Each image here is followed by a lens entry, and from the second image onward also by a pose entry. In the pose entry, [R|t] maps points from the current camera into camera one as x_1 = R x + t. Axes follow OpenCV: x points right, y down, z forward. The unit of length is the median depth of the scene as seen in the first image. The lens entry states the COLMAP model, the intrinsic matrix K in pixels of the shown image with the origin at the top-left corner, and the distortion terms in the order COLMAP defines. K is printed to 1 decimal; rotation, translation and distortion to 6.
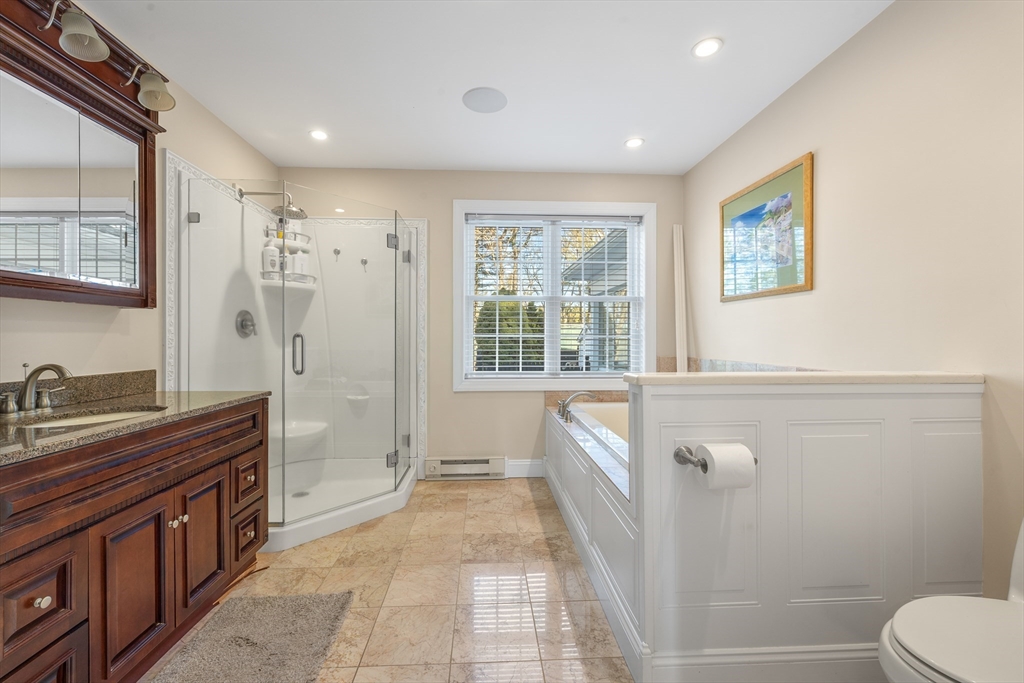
lens RADIAL K [[390.3, 0, 514.3], [0, 390.3, 335.4], [0, 0, 1]] dist [-0.002677, 0.000057]
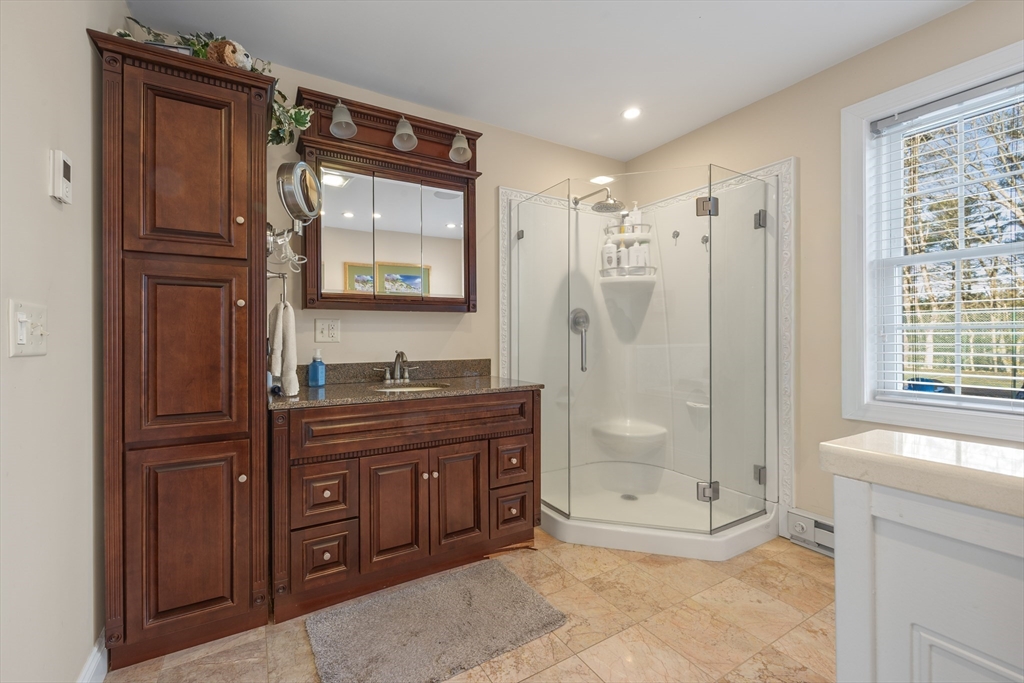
lens RADIAL K [[427.5, 0, 549.1], [0, 427.5, 332.5], [0, 0, 1]] dist [-0.001023, -0.000133]
pose [[0.460793, -0.007934, -0.887472, 0.360100], [0.012401, 0.999920, -0.002500, 0.005142], [0.887421, -0.009854, 0.460854, 0.423056]]
